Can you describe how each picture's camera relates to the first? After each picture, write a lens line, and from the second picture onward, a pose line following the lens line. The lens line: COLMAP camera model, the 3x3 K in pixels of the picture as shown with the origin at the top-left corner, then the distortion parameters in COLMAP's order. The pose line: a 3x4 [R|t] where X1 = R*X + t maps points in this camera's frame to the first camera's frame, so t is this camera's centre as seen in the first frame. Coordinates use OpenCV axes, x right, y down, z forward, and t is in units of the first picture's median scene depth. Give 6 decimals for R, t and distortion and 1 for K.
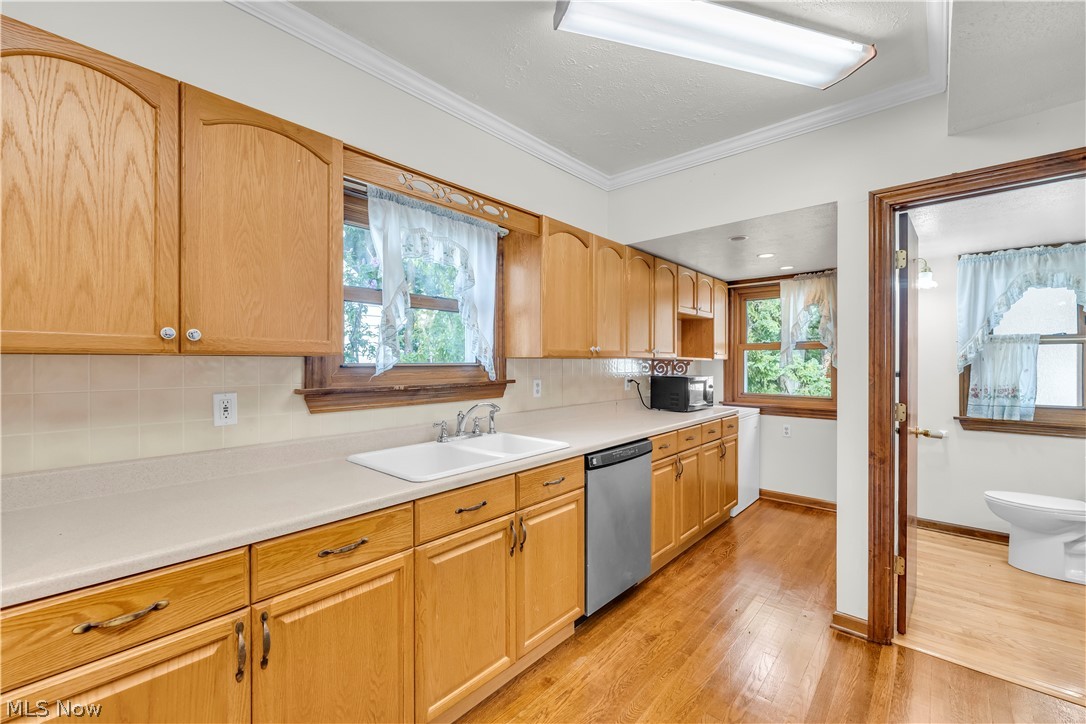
lens RADIAL K [[448.6, 0, 543.0], [0, 448.6, 362.0], [0, 0, 1]] dist [-0.000191, 0.000308]
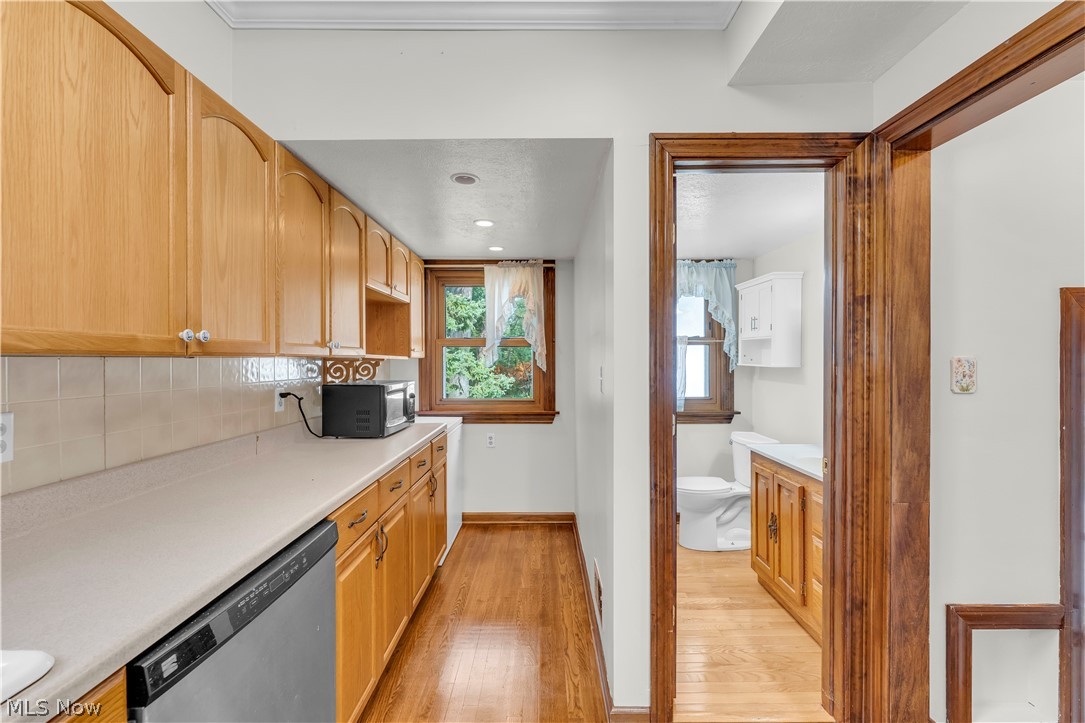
lens RADIAL K [[439.8, 0, 542.5], [0, 439.8, 361.5], [0, 0, 1]] dist [-0.000132, -0.000221]
pose [[0.747769, -0.006278, 0.663929, 0.067699], [0.003479, 0.999979, 0.005537, -0.003773], [-0.663950, -0.001831, 0.747775, 0.362322]]
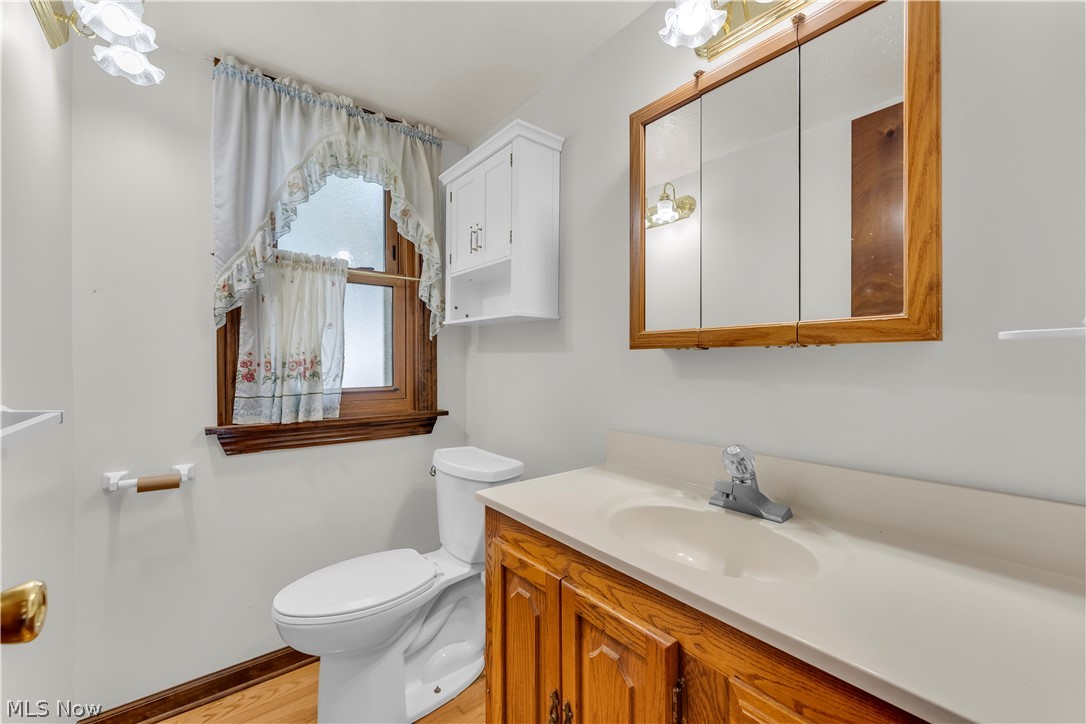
lens RADIAL K [[448.6, 0, 543.0], [0, 448.6, 362.0], [0, 0, 1]] dist [-0.000191, 0.000308]
pose [[0.178093, -0.003639, 0.984007, 0.544335], [-0.000108, 0.999993, 0.003718, 0.055634], [-0.984014, -0.000769, 0.178091, 0.598446]]
